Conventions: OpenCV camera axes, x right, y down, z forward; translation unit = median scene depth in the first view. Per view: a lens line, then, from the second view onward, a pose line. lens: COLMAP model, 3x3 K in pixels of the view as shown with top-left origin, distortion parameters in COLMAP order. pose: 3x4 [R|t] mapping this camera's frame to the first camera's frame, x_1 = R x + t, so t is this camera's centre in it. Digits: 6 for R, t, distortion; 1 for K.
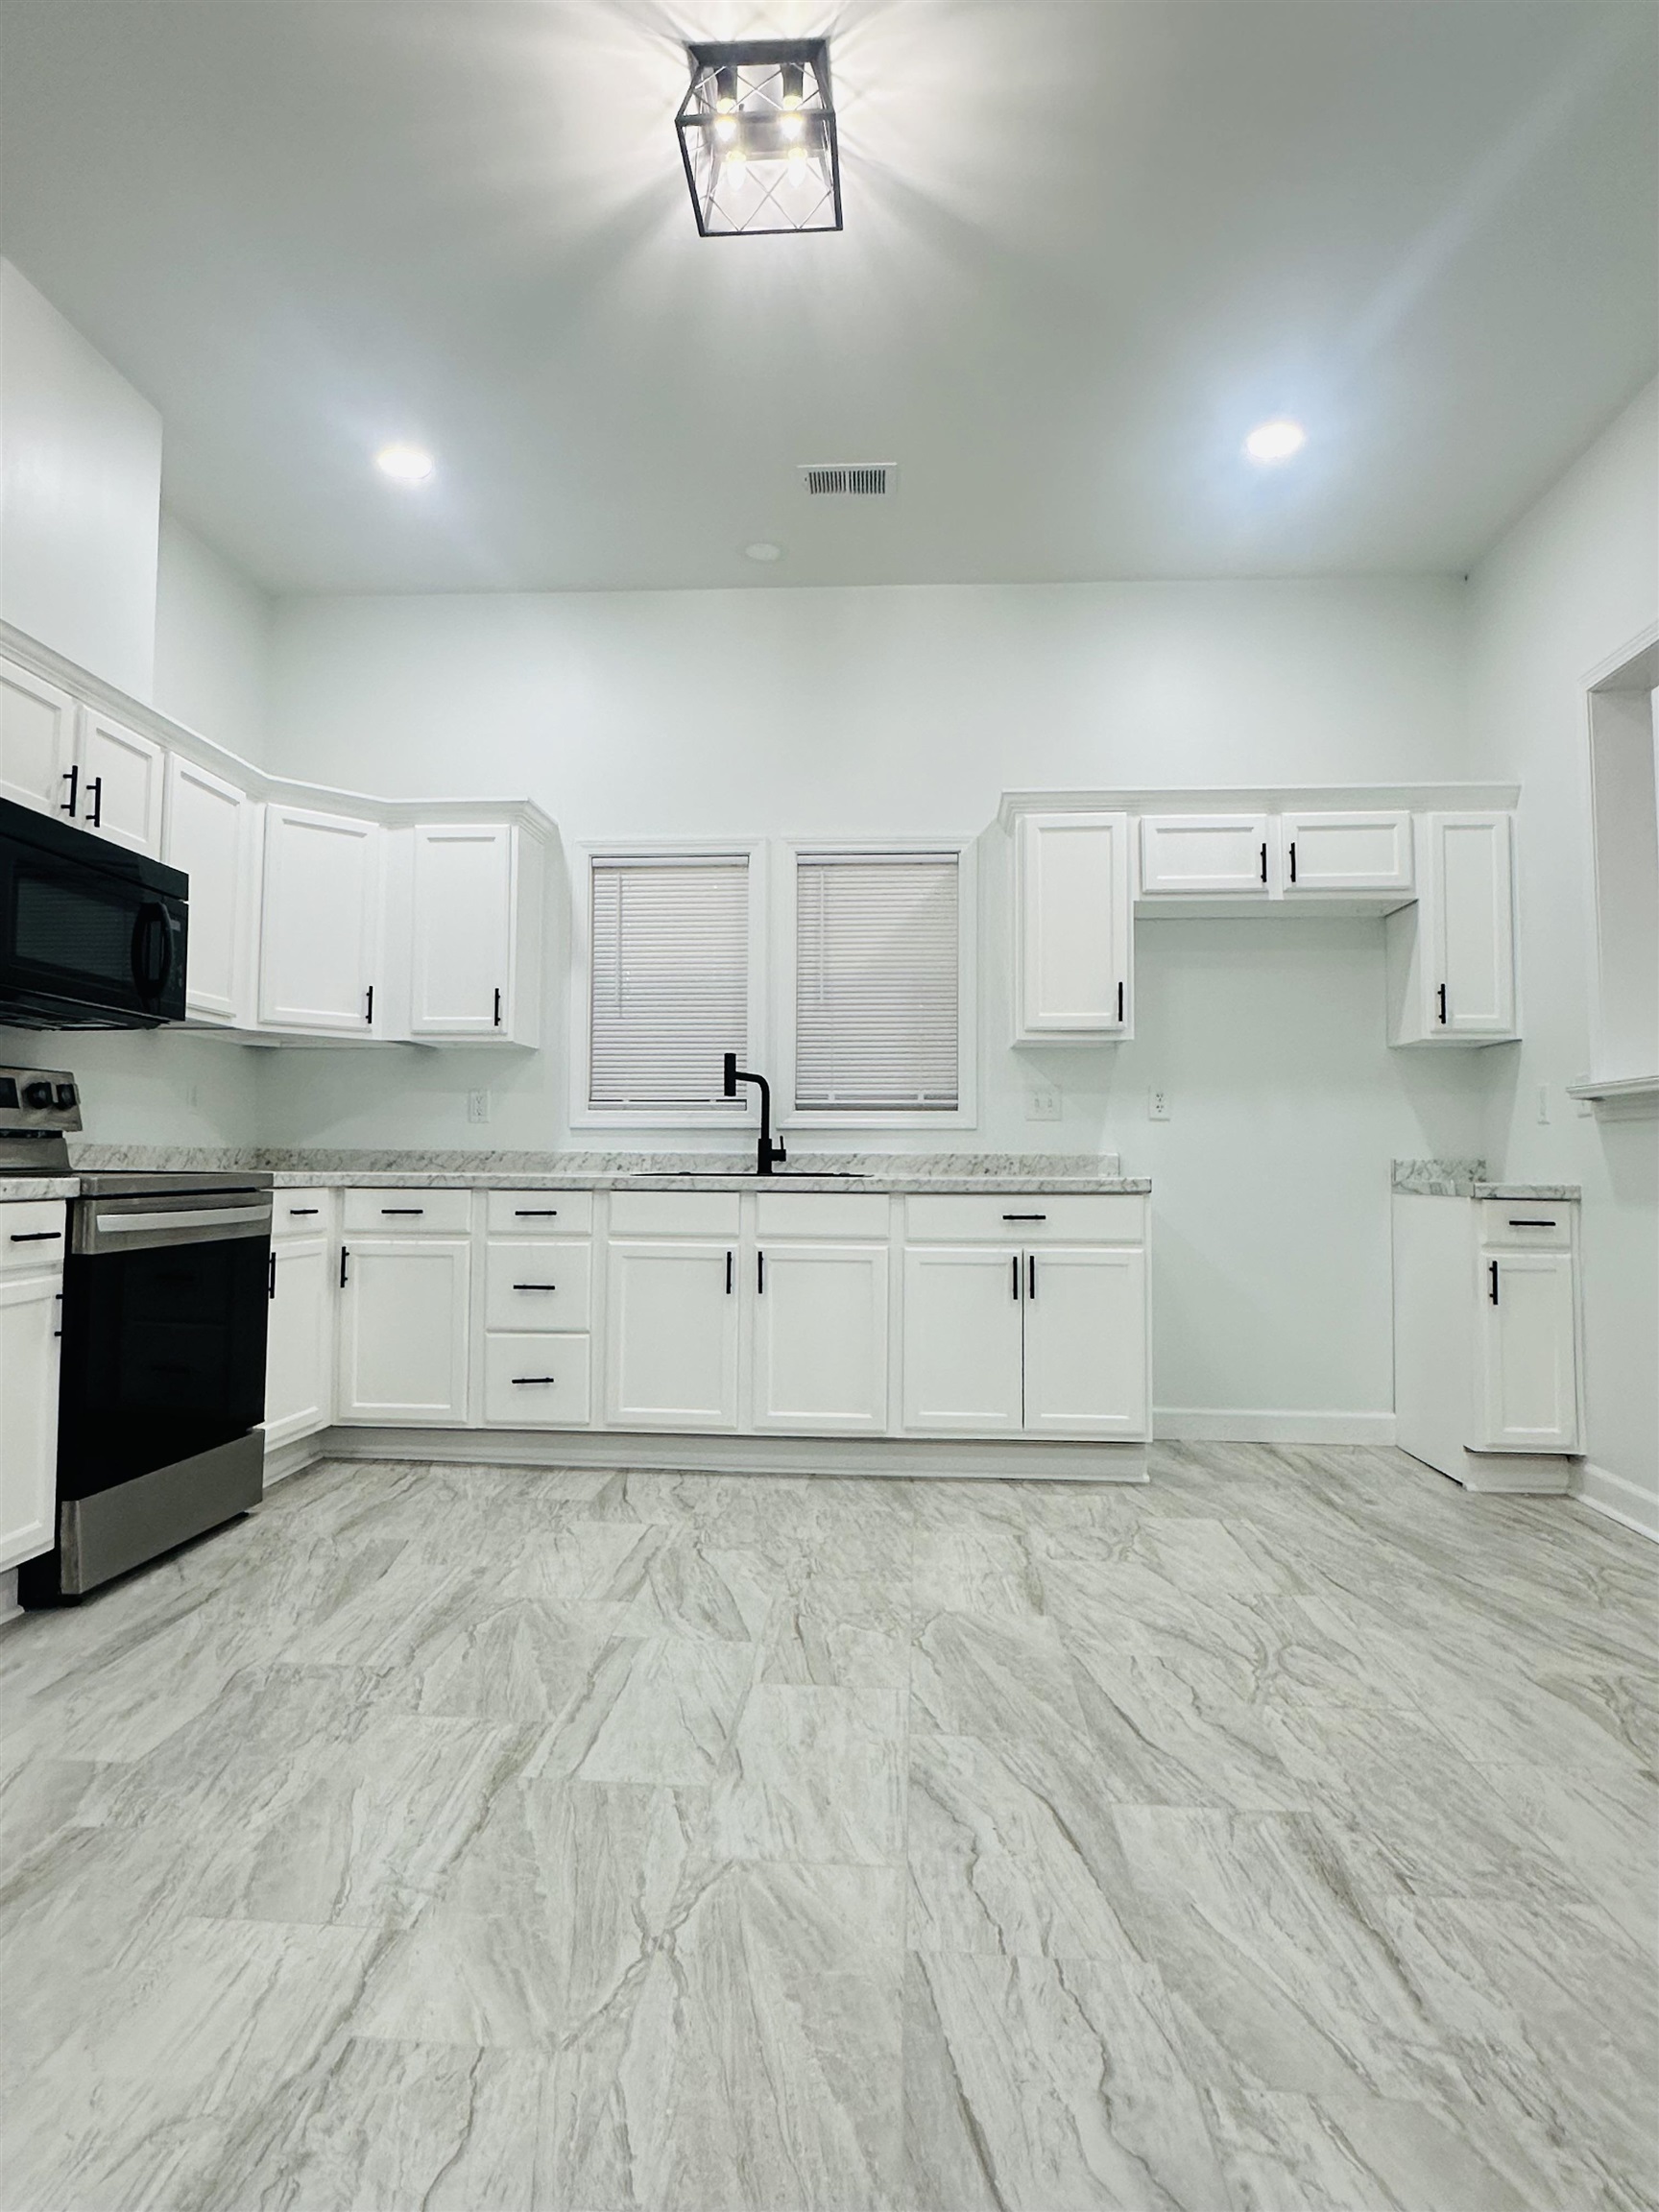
lens RADIAL K [[1286.9, 0, 823.2], [0, 1286.9, 1087.0], [0, 0, 1]] dist [-0.003358, 0.002076]
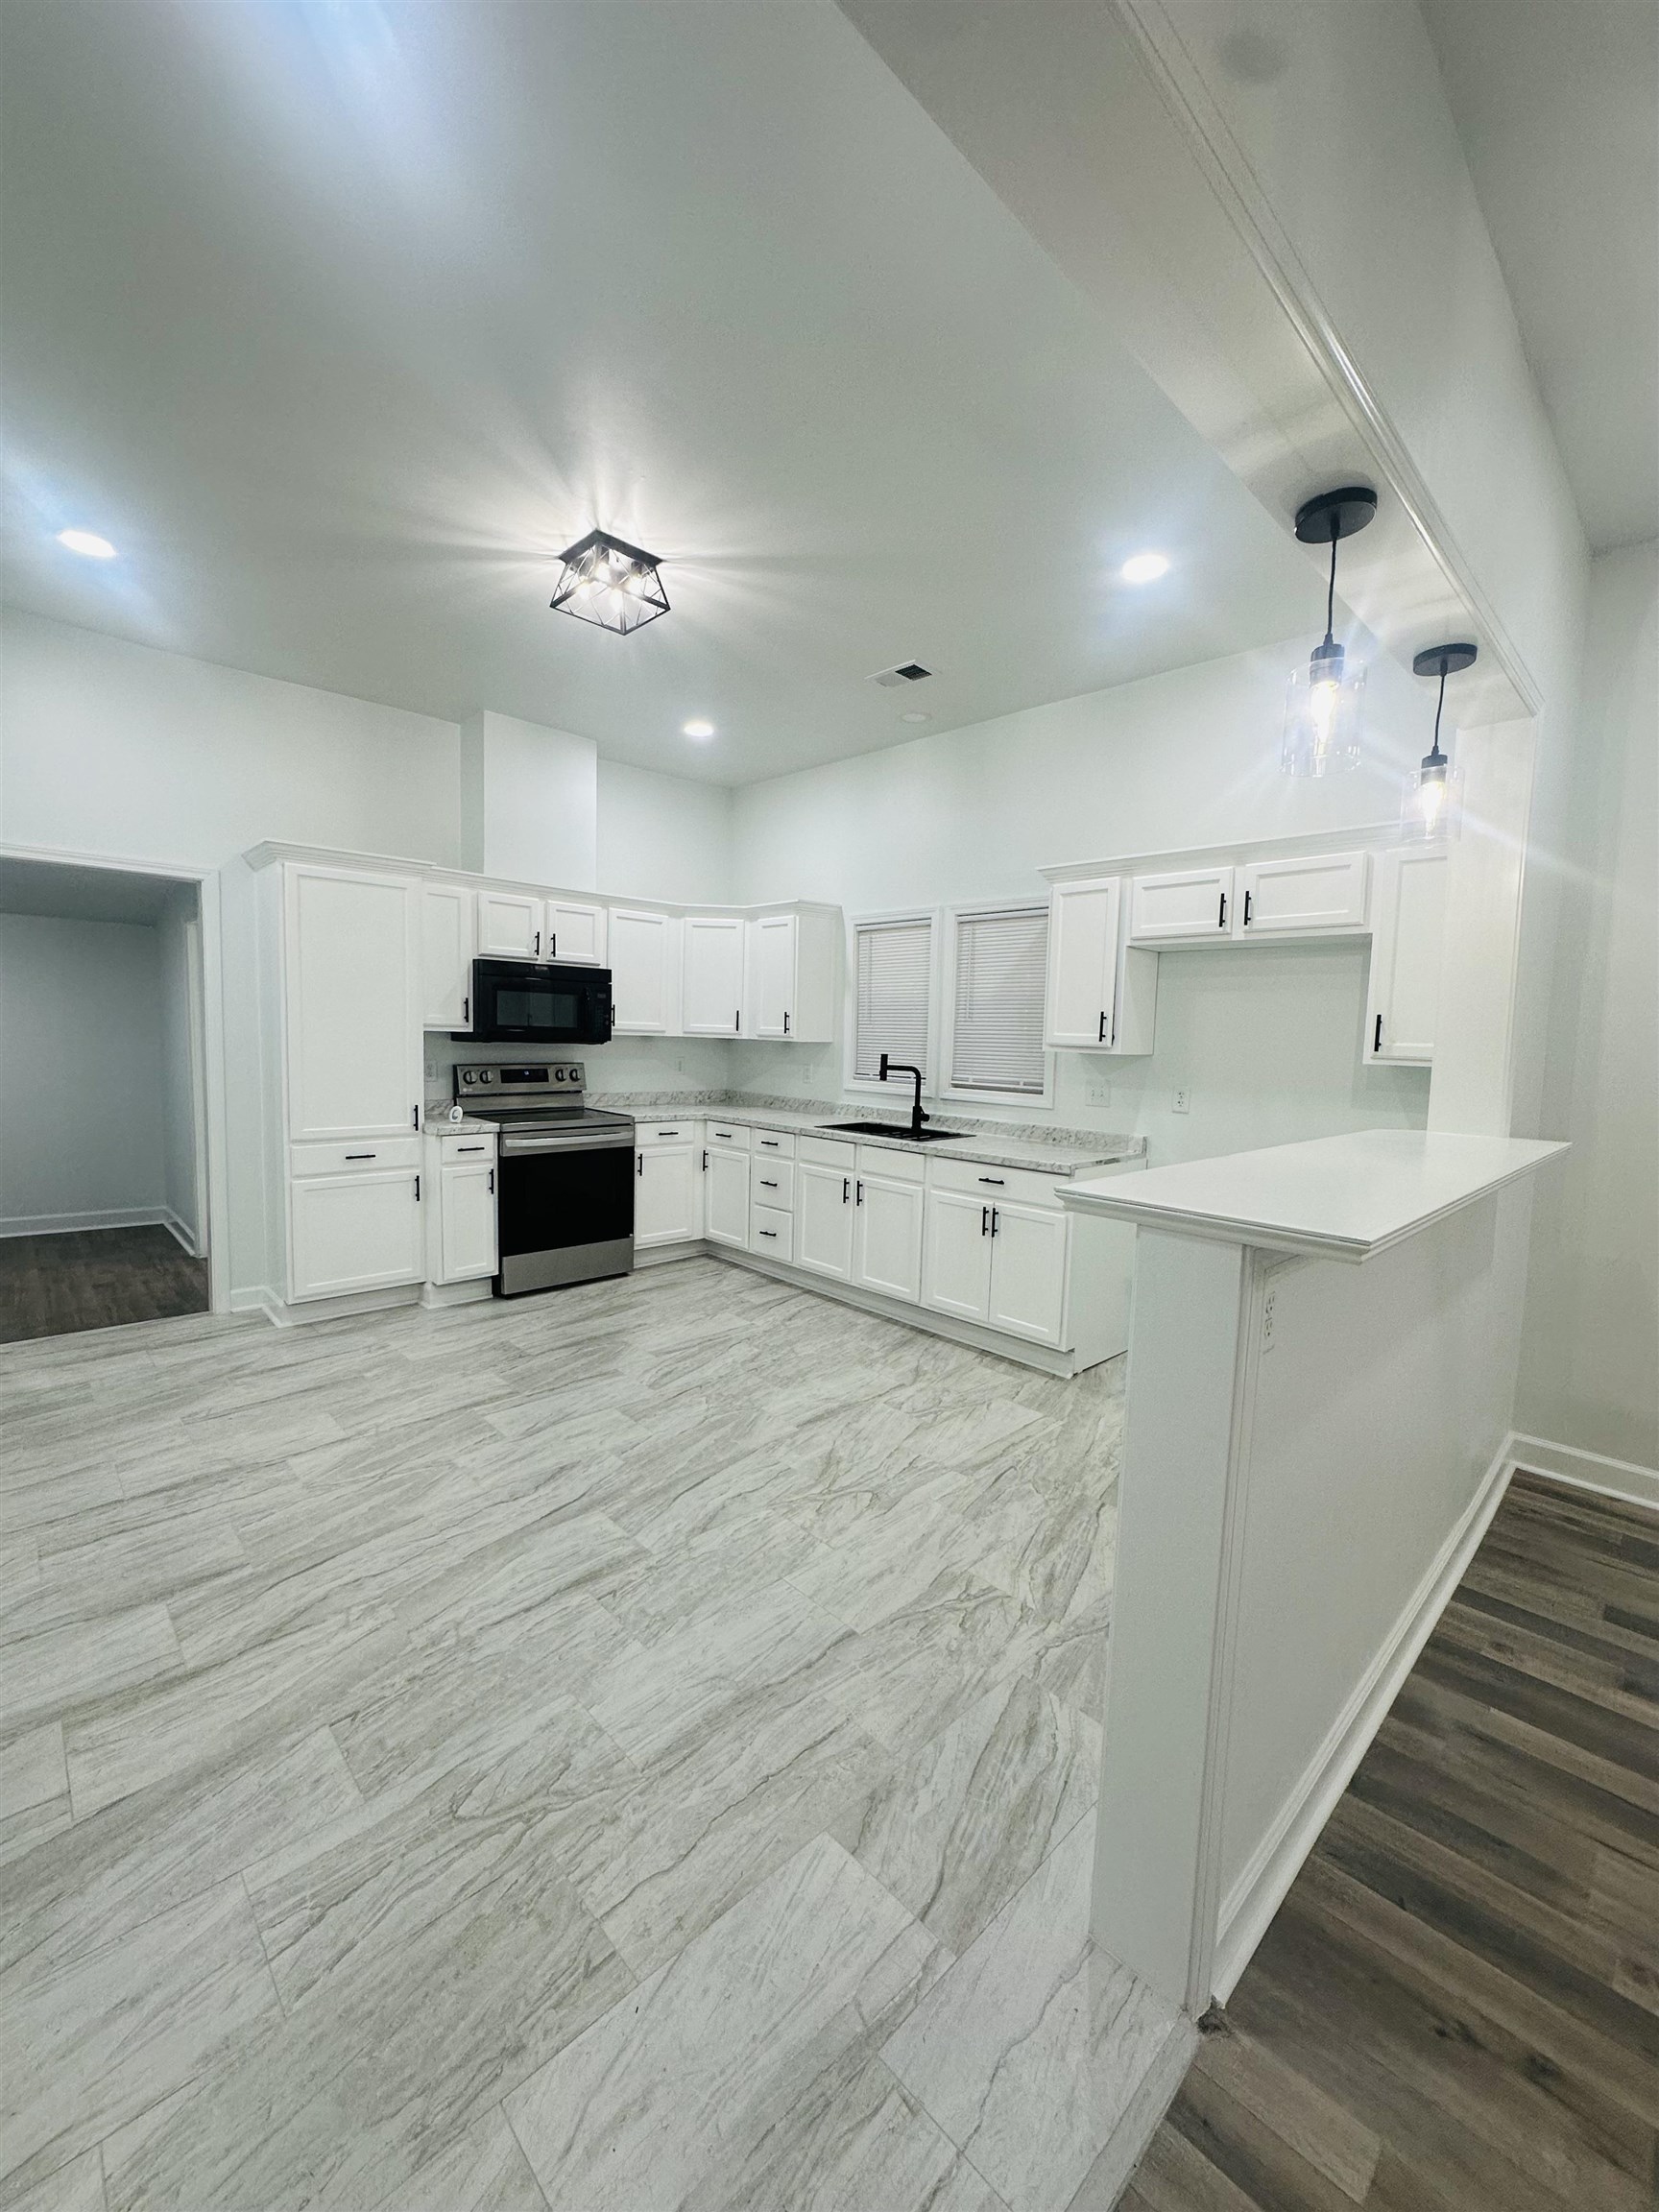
lens RADIAL K [[878.6, 0, 829.5], [0, 878.6, 1106.0], [0, 0, 1]] dist [-0.006320, 0.000129]
pose [[0.746172, 0.071267, -0.661928, 0.808541], [0.015162, 0.992177, 0.123915, -0.131279], [0.665581, -0.102498, 0.739254, 0.186688]]
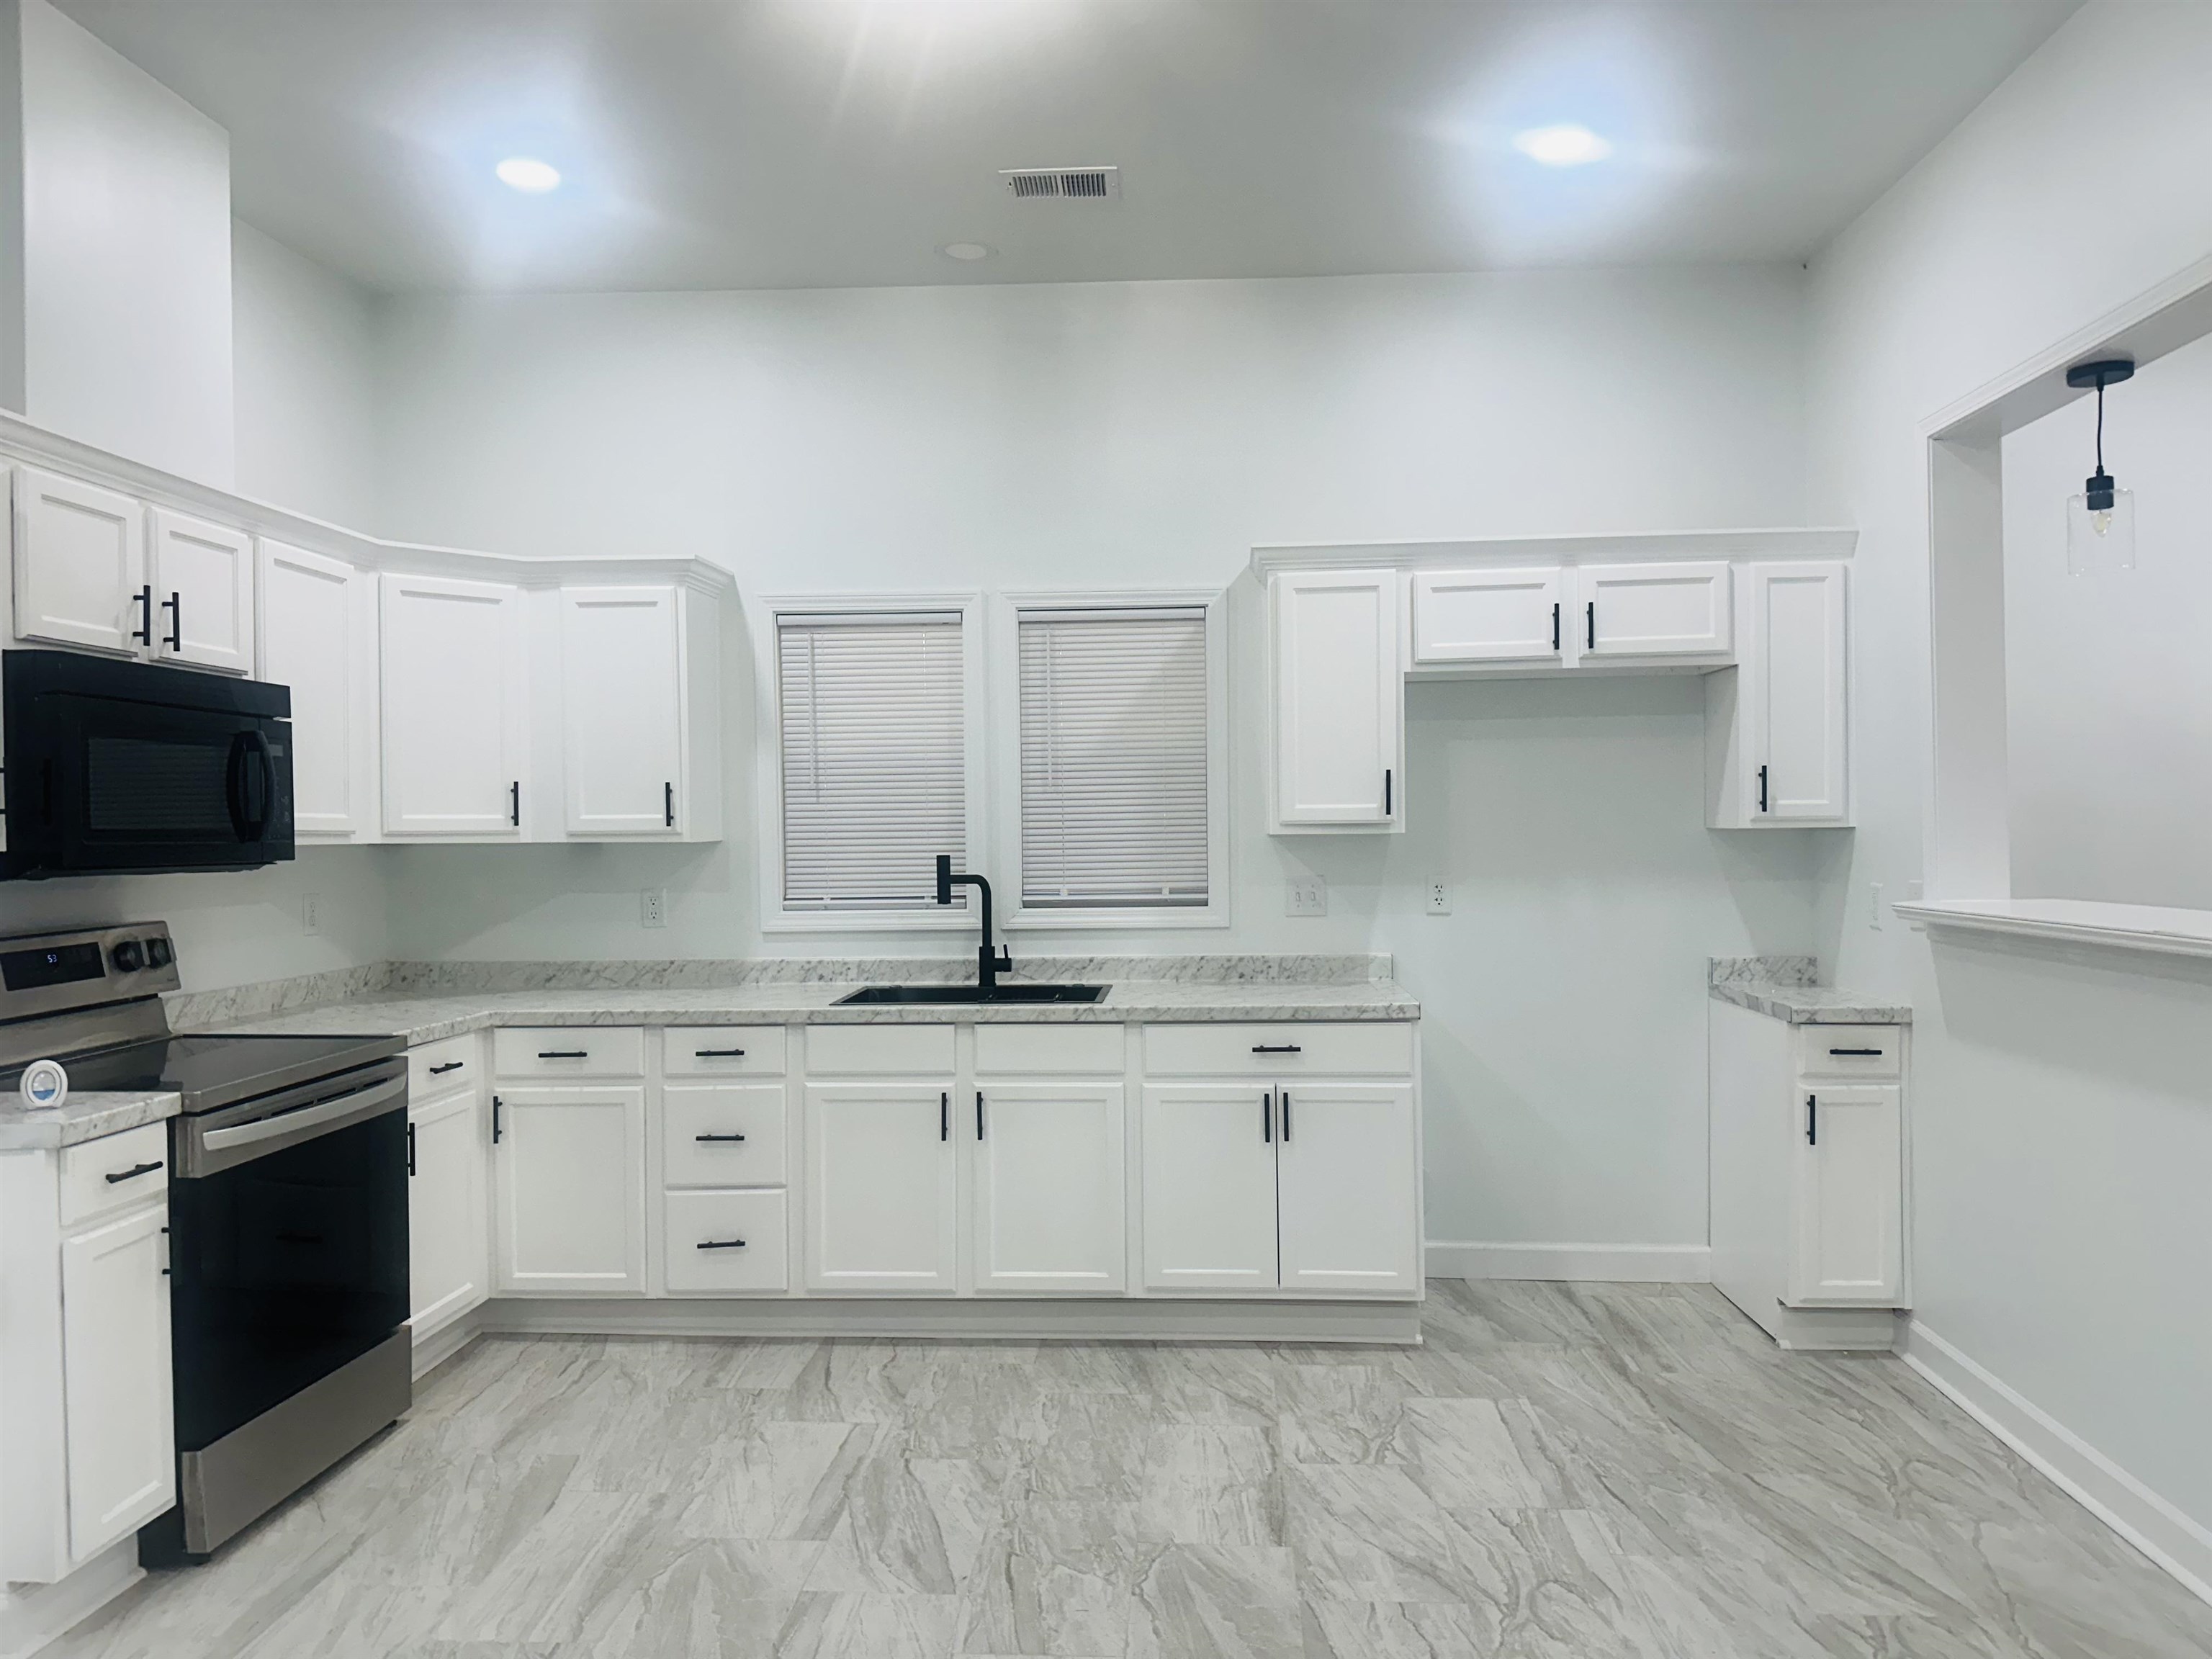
lens RADIAL K [[1554.4, 0, 1125.3], [0, 1554.4, 835.6], [0, 0, 1]] dist [0.090980, -0.132321]
pose [[0.999688, -0.017888, 0.017458, 0.043604], [0.016696, 0.997667, 0.066200, -0.142079], [-0.018602, -0.065888, 0.997654, -0.064076]]
